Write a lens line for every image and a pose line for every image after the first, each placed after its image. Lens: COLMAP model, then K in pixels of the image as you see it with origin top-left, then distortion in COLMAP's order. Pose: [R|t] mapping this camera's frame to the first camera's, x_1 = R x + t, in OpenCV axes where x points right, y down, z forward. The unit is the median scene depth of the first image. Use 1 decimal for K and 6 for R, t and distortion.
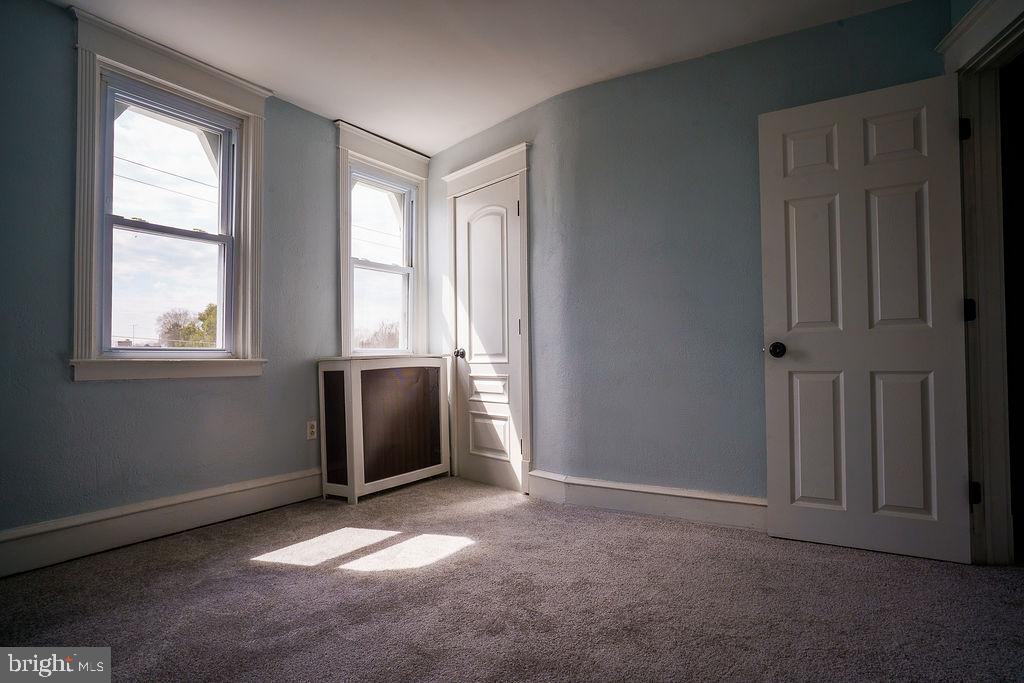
lens RADIAL K [[595.2, 0, 508.1], [0, 595.2, 342.5], [0, 0, 1]] dist [-0.052326, 0.041564]
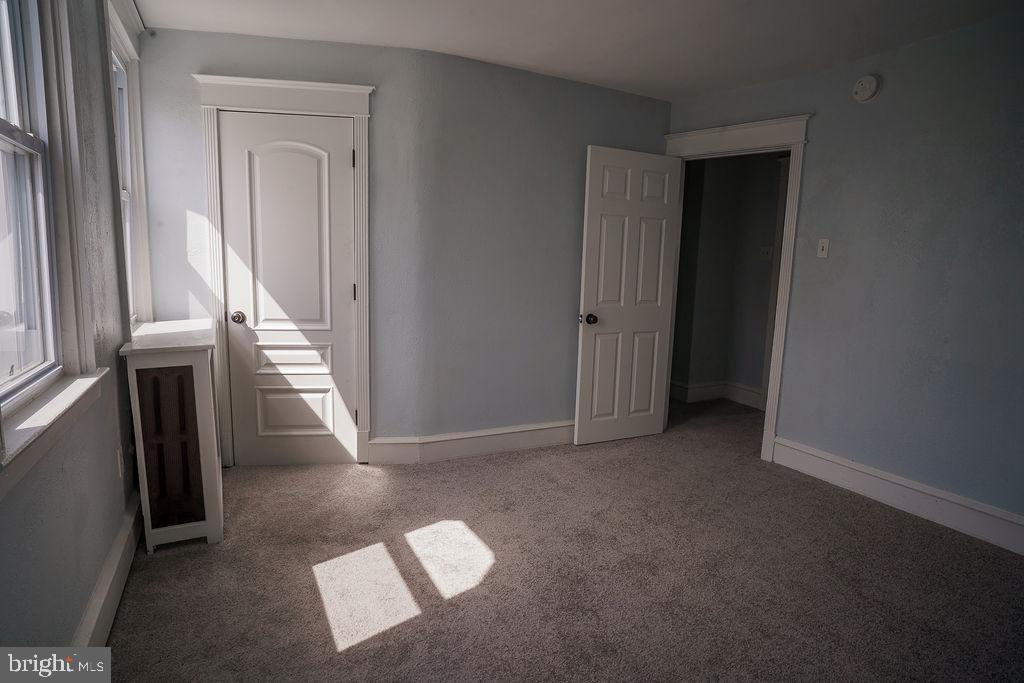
lens RADIAL K [[561.9, 0, 506.5], [0, 561.9, 340.1], [0, 0, 1]] dist [-0.052652, 0.036122]
pose [[0.520504, -0.092146, 0.848873, -0.700653], [-0.053253, 0.988721, 0.139980, -0.100739], [-0.852197, -0.118065, 0.509726, 0.405448]]
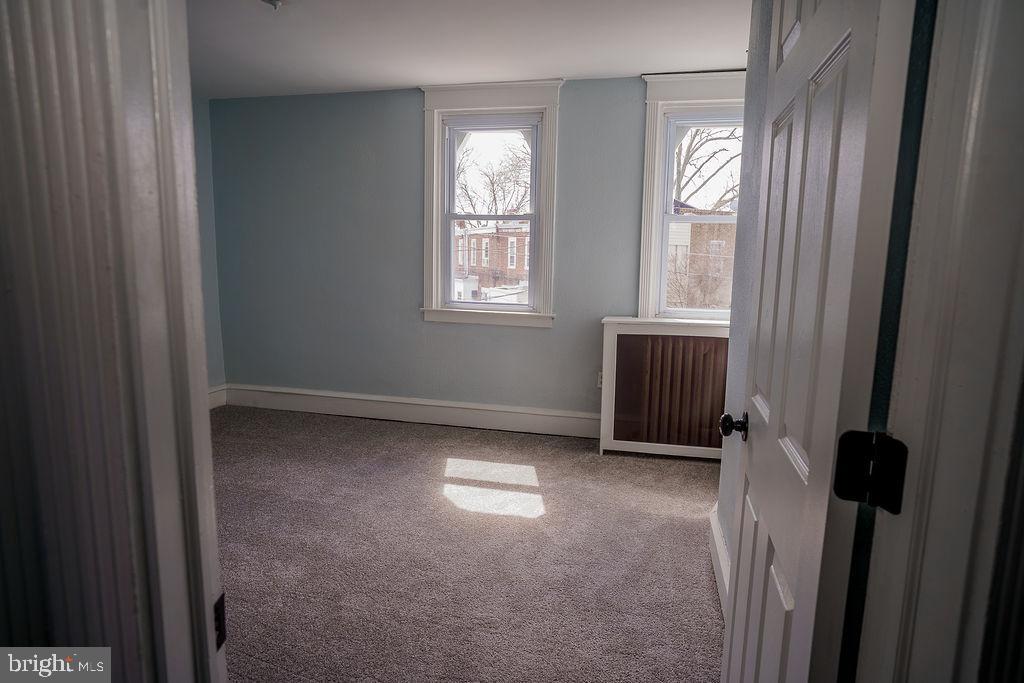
lens RADIAL K [[595.2, 0, 508.1], [0, 595.2, 342.5], [0, 0, 1]] dist [-0.052326, 0.041564]
pose [[0.323272, 0.159295, -0.932802, 0.742940], [-0.001571, 0.985819, 0.167804, -0.126600], [0.946305, -0.052781, 0.318938, 0.548644]]
